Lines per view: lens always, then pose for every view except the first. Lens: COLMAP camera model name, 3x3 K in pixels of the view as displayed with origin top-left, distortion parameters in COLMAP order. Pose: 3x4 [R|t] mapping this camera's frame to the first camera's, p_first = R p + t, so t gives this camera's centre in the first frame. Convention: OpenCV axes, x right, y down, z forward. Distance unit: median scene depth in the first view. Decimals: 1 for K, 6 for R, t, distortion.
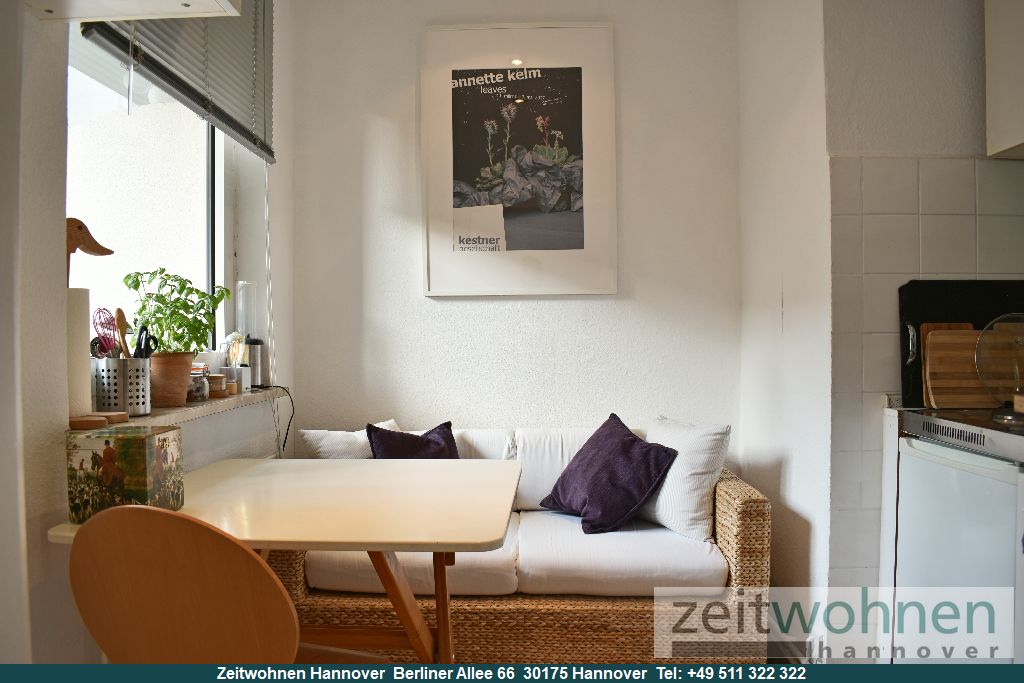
lens RADIAL K [[828.2, 0, 512.0], [0, 828.2, 341.5], [0, 0, 1]] dist [-0.002544, -0.001331]
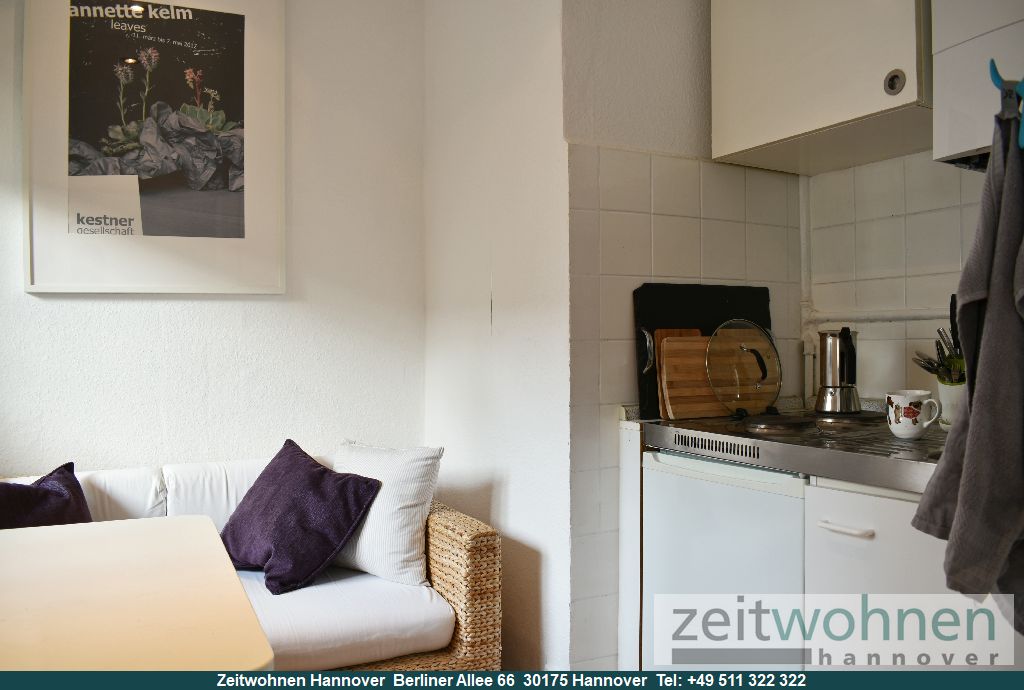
lens RADIAL K [[861.3, 0, 512.0], [0, 861.3, 345.0], [0, 0, 1]] dist [-0.056526, 0.006838]
pose [[0.888916, -0.006895, 0.458019, -0.075097], [0.009493, 0.999949, -0.003370, -0.001650], [-0.457973, 0.007344, 0.888936, 0.154926]]
